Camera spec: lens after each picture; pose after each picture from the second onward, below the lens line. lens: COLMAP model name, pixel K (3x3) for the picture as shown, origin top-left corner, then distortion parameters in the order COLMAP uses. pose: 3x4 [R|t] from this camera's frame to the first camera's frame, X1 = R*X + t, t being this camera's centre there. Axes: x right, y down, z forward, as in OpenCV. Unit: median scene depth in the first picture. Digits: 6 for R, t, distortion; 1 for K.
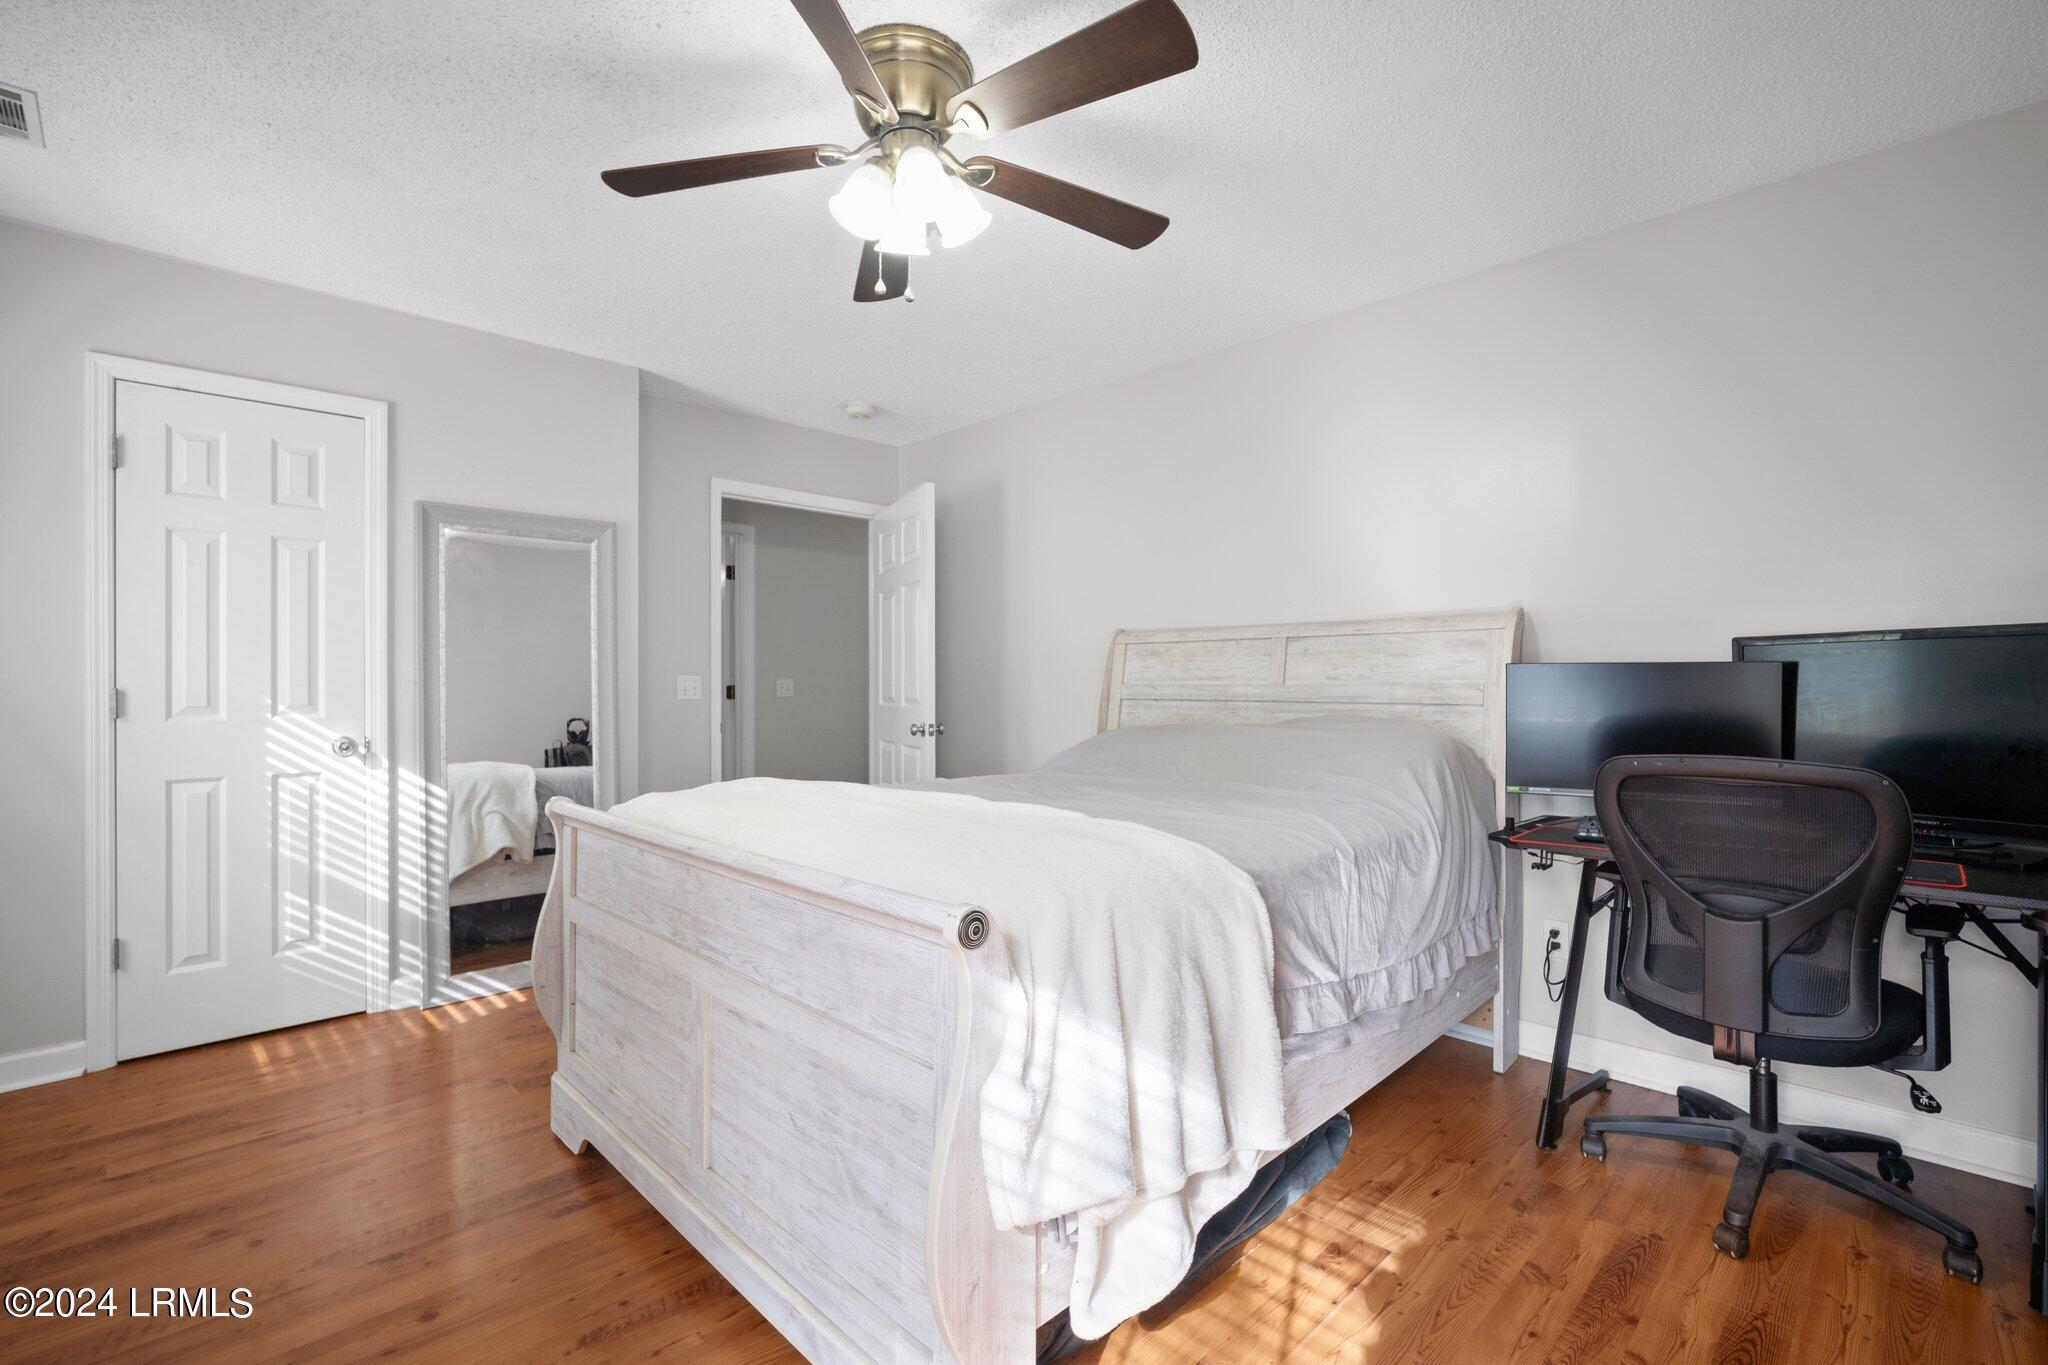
lens RADIAL K [[916.2, 0, 1023.5], [0, 916.2, 691.0], [0, 0, 1]] dist [-0.011716, -0.000463]
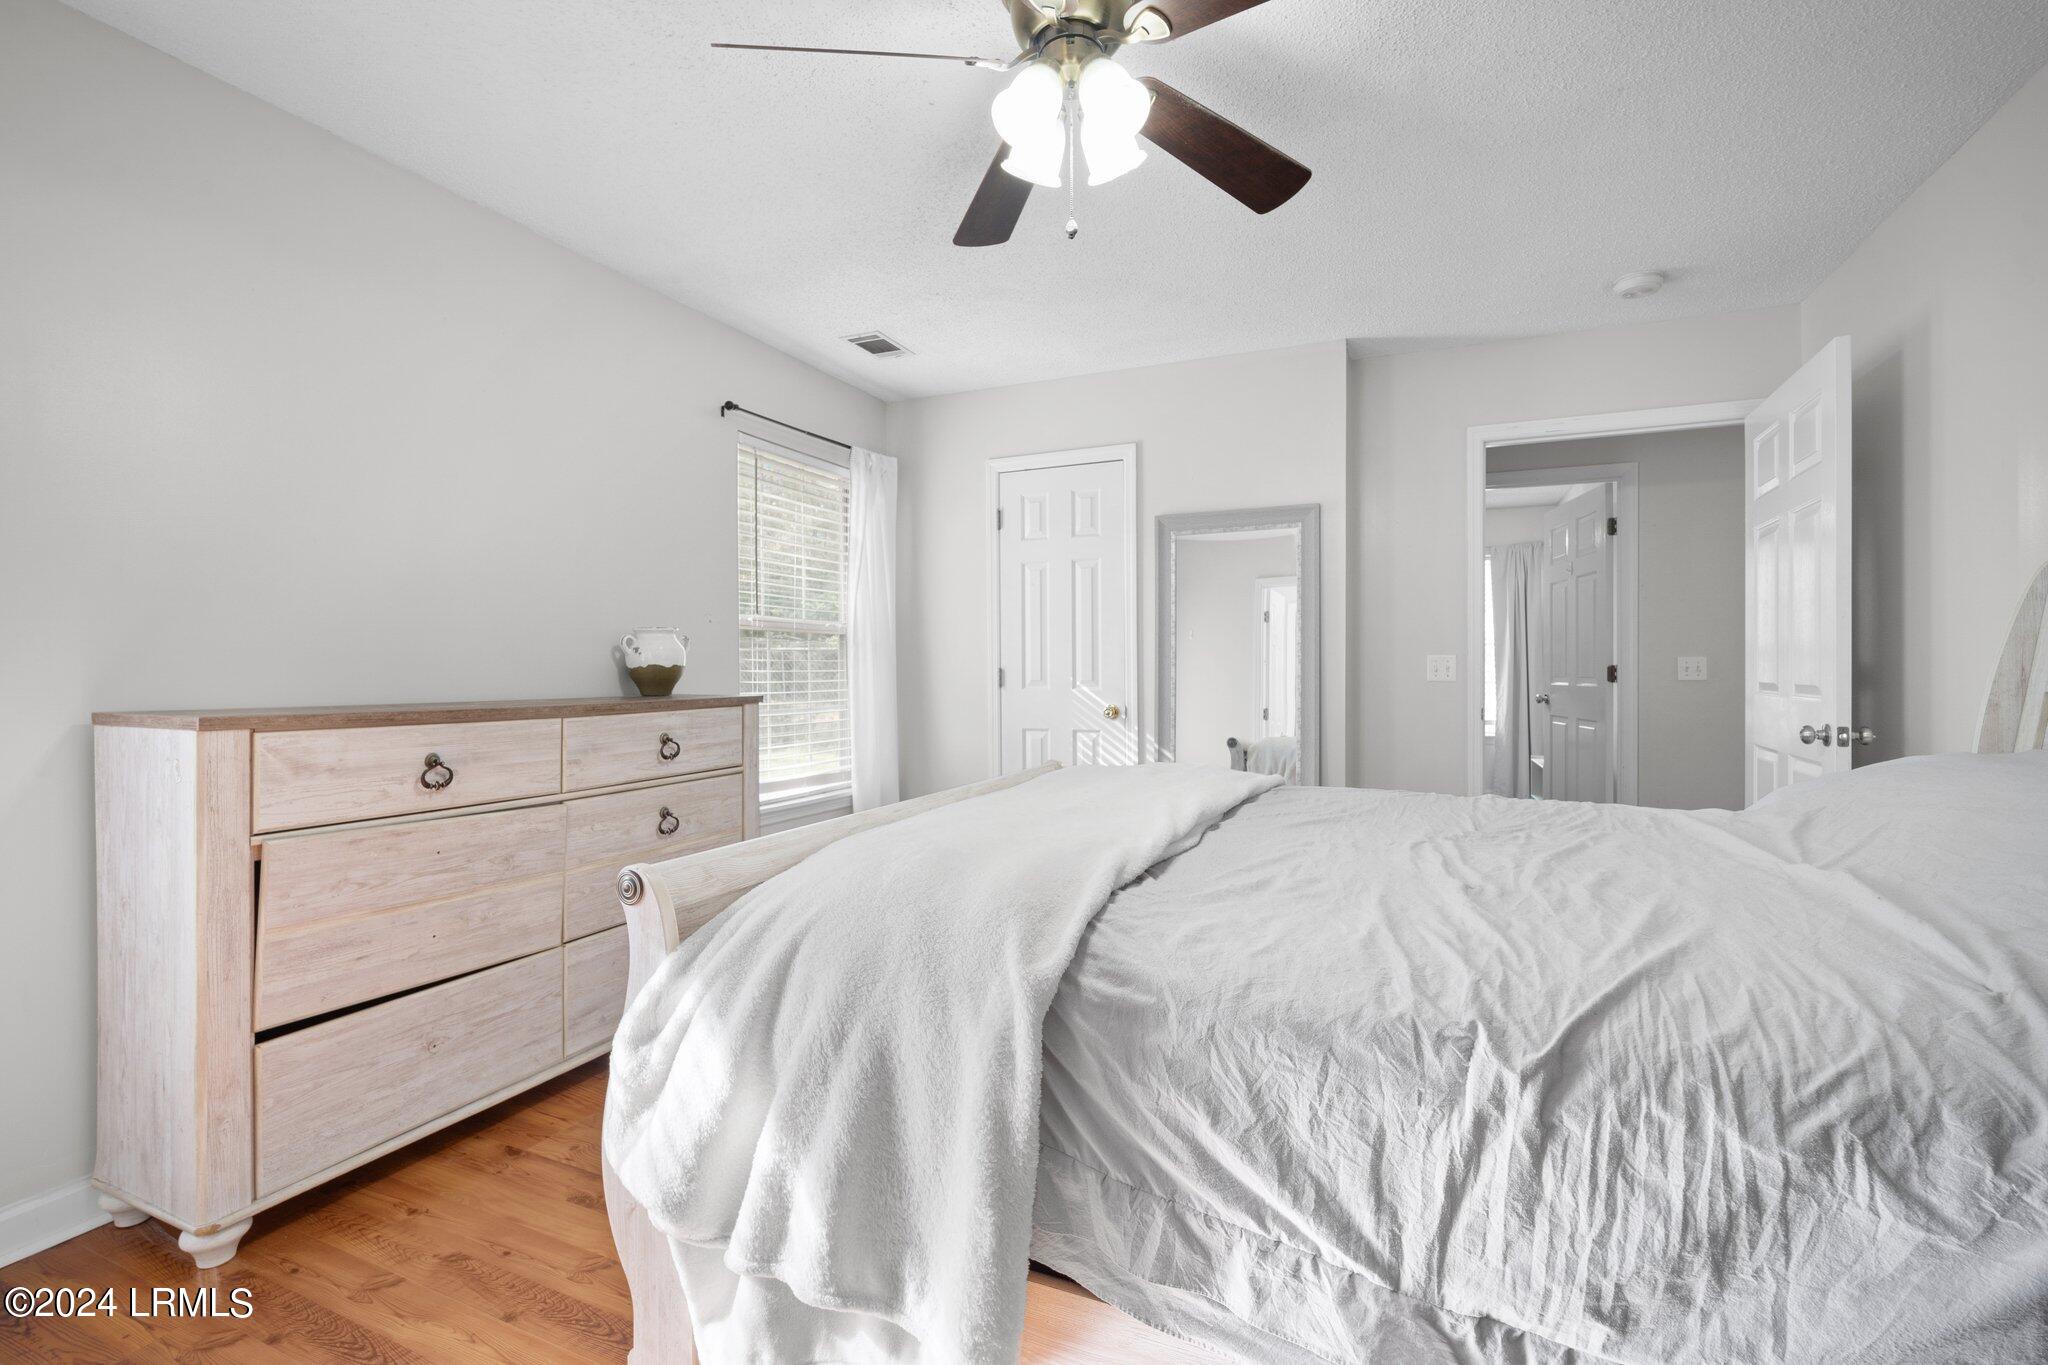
lens RADIAL K [[916.2, 0, 1023.5], [0, 916.2, 691.0], [0, 0, 1]] dist [-0.011716, -0.000463]
pose [[0.349676, 0.027302, -0.936473, 0.451670], [-0.003285, 0.999605, 0.027916, -0.006859], [0.936865, -0.006685, 0.349627, 0.405583]]
